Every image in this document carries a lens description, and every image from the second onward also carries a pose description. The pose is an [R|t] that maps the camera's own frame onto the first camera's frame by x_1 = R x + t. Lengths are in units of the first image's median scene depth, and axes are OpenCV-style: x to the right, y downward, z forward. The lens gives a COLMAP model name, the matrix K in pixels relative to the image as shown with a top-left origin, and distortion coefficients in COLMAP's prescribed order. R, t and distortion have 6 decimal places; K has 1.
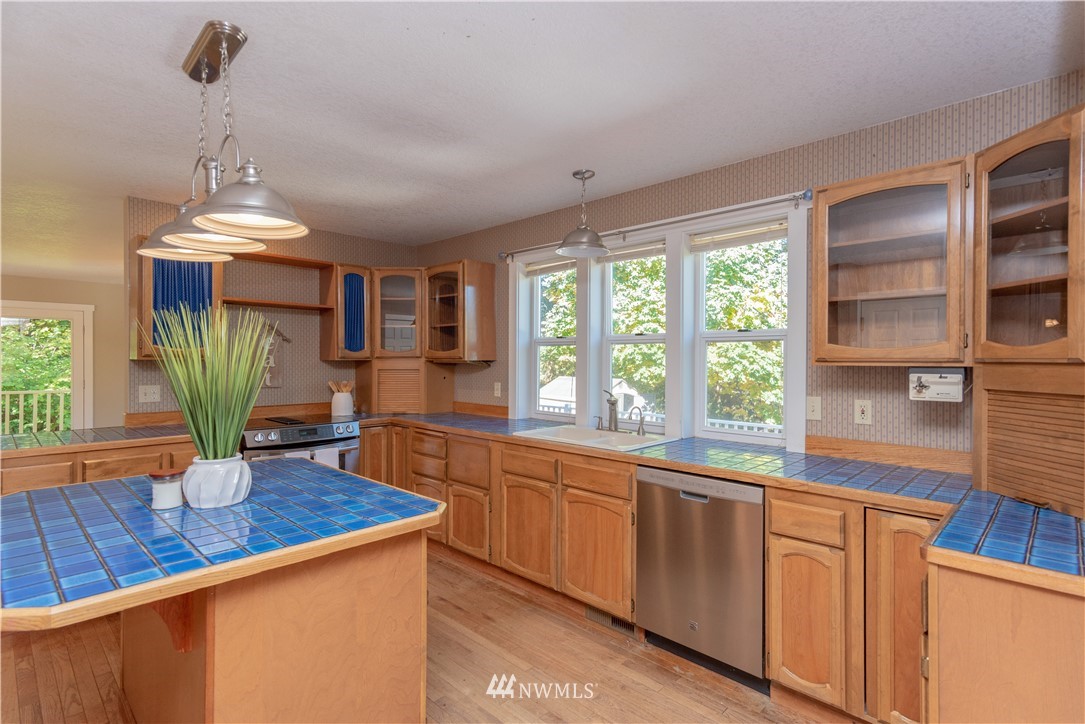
lens RADIAL K [[533.8, 0, 542.5], [0, 533.8, 362.0], [0, 0, 1]] dist [0.002449, 0.000117]
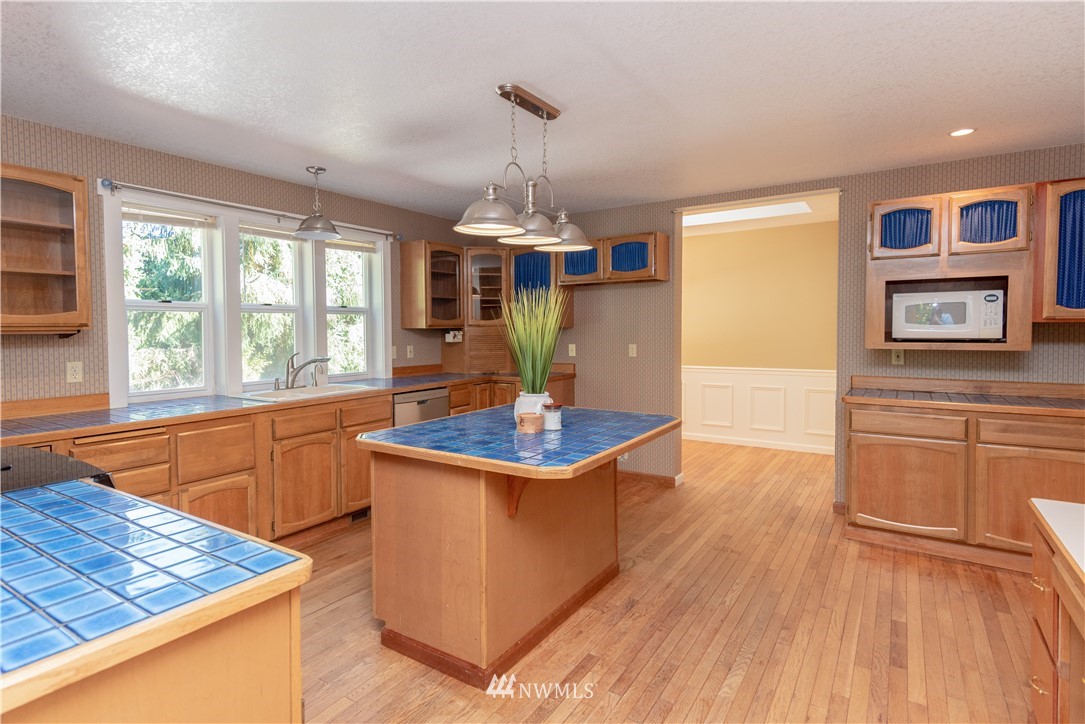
lens RADIAL K [[533.8, 0, 542.5], [0, 533.8, 362.0], [0, 0, 1]] dist [0.002449, 0.000117]
pose [[-0.215746, -0.068506, 0.974044, -1.094524], [0.008575, 0.997364, 0.072045, -0.006952], [-0.976412, 0.023896, -0.214590, 0.700055]]
